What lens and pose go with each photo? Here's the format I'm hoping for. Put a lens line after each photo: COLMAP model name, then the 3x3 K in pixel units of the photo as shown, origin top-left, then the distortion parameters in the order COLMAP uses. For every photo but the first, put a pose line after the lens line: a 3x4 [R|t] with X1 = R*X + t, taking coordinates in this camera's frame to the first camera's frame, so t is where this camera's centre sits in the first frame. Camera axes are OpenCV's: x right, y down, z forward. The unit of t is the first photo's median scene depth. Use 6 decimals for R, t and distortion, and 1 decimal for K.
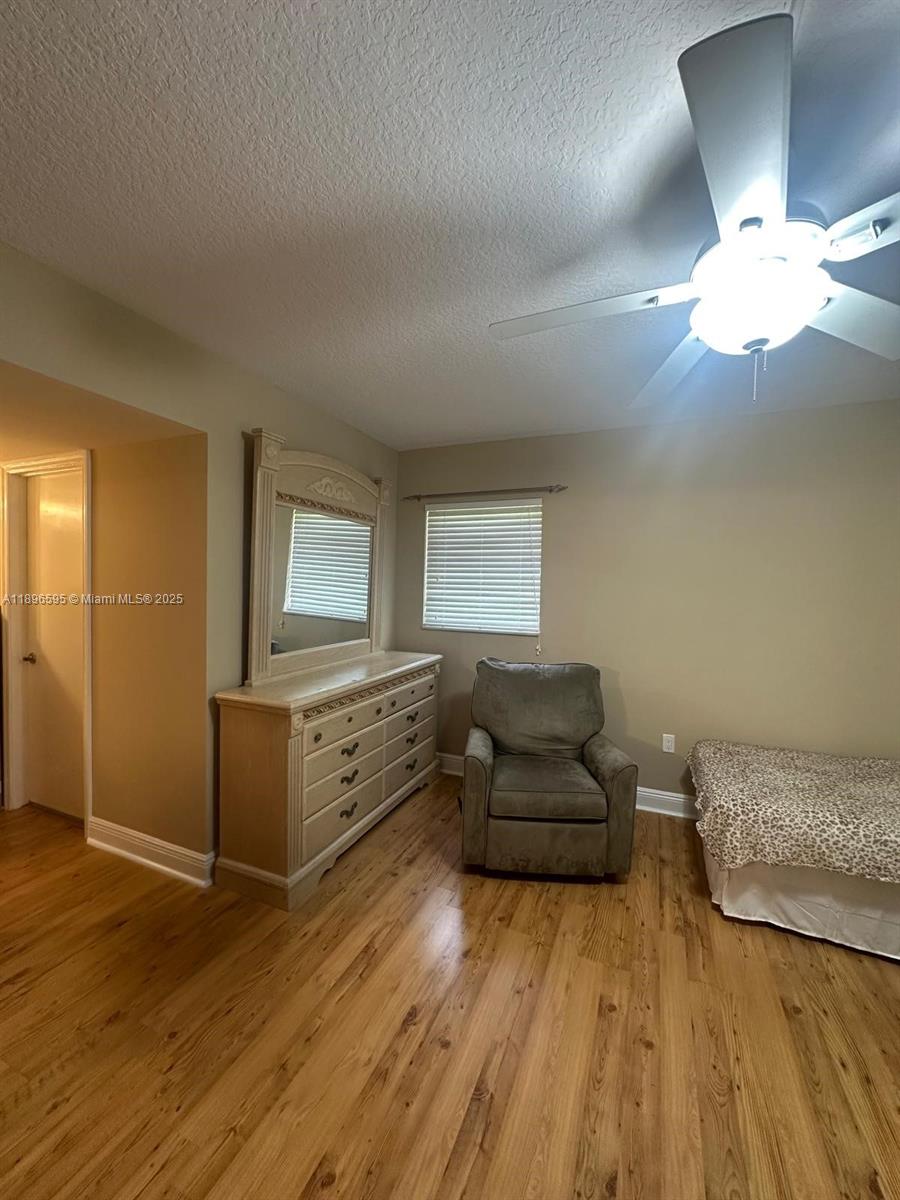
lens RADIAL K [[482.1, 0, 449.0], [0, 482.1, 599.4], [0, 0, 1]] dist [0.001518, 0.000784]
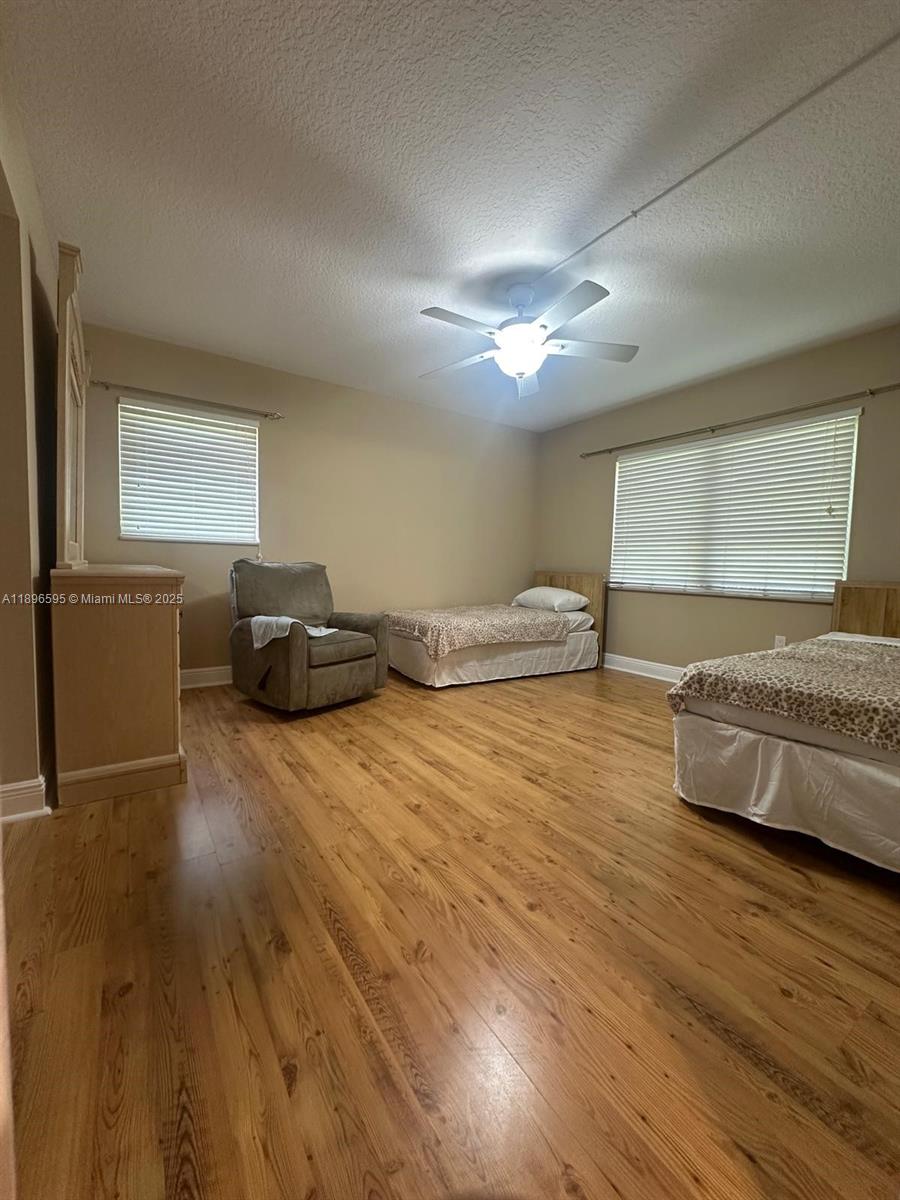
lens RADIAL K [[482.1, 0, 447.6], [0, 482.1, 597.2], [0, 0, 1]] dist [0.001518, 0.000784]
pose [[0.543731, -0.061183, 0.837027, -0.912026], [0.012240, 0.997811, 0.064985, 0.222628], [-0.839170, -0.025089, 0.543289, 0.017412]]
